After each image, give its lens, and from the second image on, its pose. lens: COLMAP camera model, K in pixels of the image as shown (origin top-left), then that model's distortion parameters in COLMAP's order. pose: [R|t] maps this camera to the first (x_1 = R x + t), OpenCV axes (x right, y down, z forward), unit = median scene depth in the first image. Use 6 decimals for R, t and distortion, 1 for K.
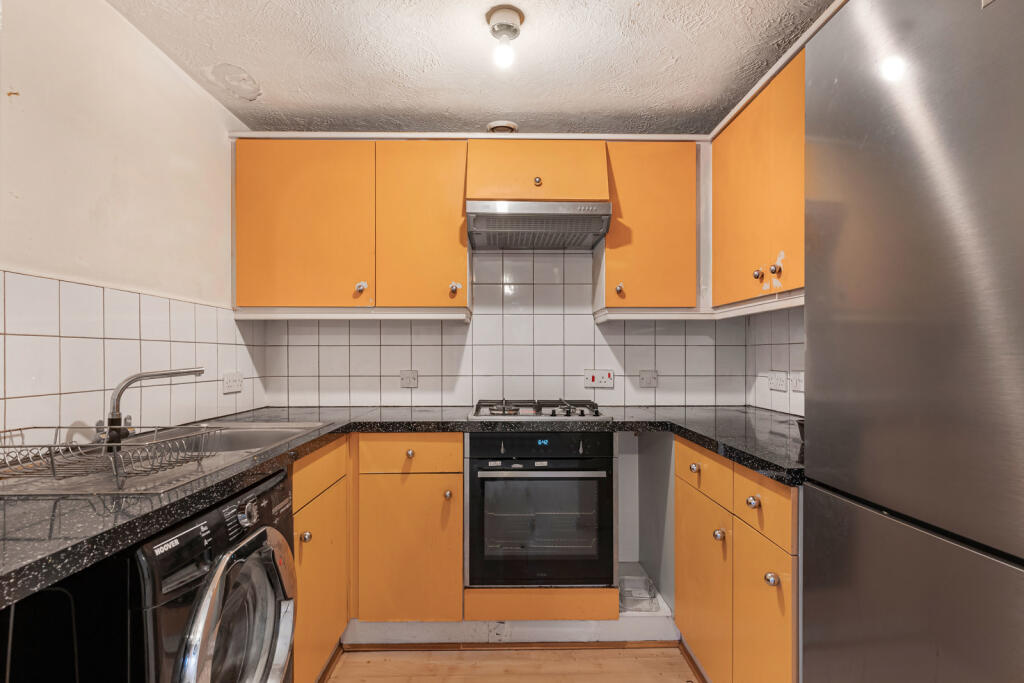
lens RADIAL K [[502.7, 0, 511.5], [0, 502.7, 347.9], [0, 0, 1]] dist [-0.002641, -0.000486]
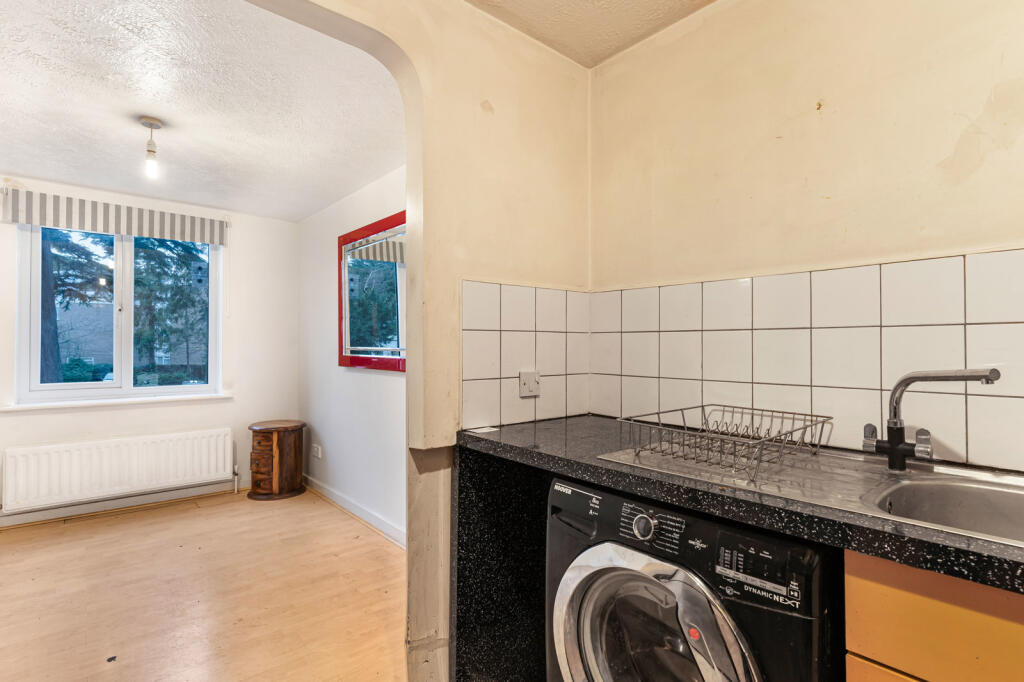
lens RADIAL K [[502.7, 0, 511.5], [0, 502.7, 347.4], [0, 0, 1]] dist [-0.002641, -0.000486]
pose [[-0.765773, 0.002690, -0.643106, 0.184446], [0.009589, 0.999928, -0.007235, 0.015714], [0.643040, -0.011707, -0.765743, 1.263540]]
